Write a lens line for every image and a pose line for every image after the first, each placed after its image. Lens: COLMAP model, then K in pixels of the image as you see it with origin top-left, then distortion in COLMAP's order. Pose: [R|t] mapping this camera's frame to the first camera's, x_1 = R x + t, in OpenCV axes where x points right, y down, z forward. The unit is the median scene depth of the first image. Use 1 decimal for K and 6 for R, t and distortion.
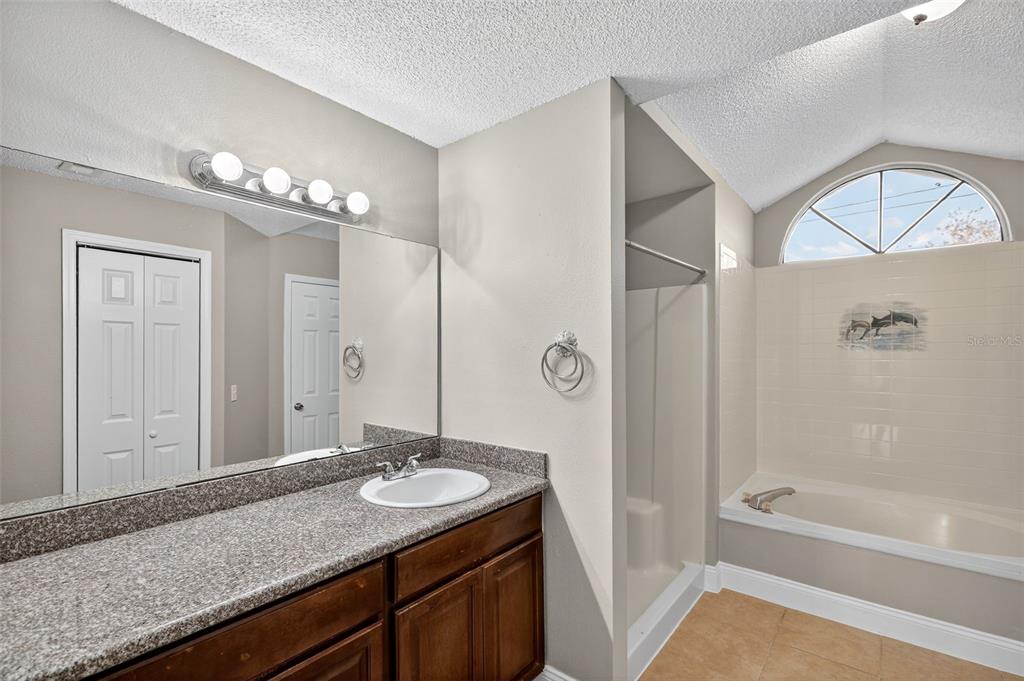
lens RADIAL K [[467.6, 0, 501.5], [0, 467.6, 356.5], [0, 0, 1]] dist [0.012125, -0.000254]
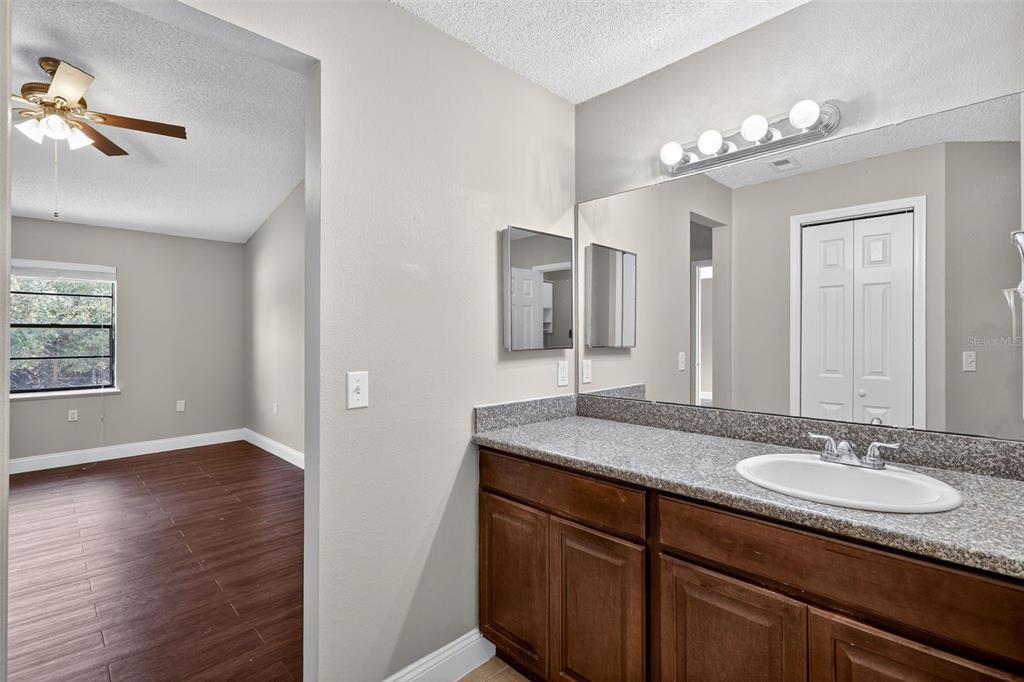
lens RADIAL K [[467.6, 0, 511.3], [0, 467.6, 334.4], [0, 0, 1]] dist [0.012125, -0.000254]
pose [[-0.096558, 0.005718, -0.995311, 0.647181], [-0.004585, 0.999970, 0.006189, 0.065120], [0.995317, 0.005161, -0.096529, 0.643853]]
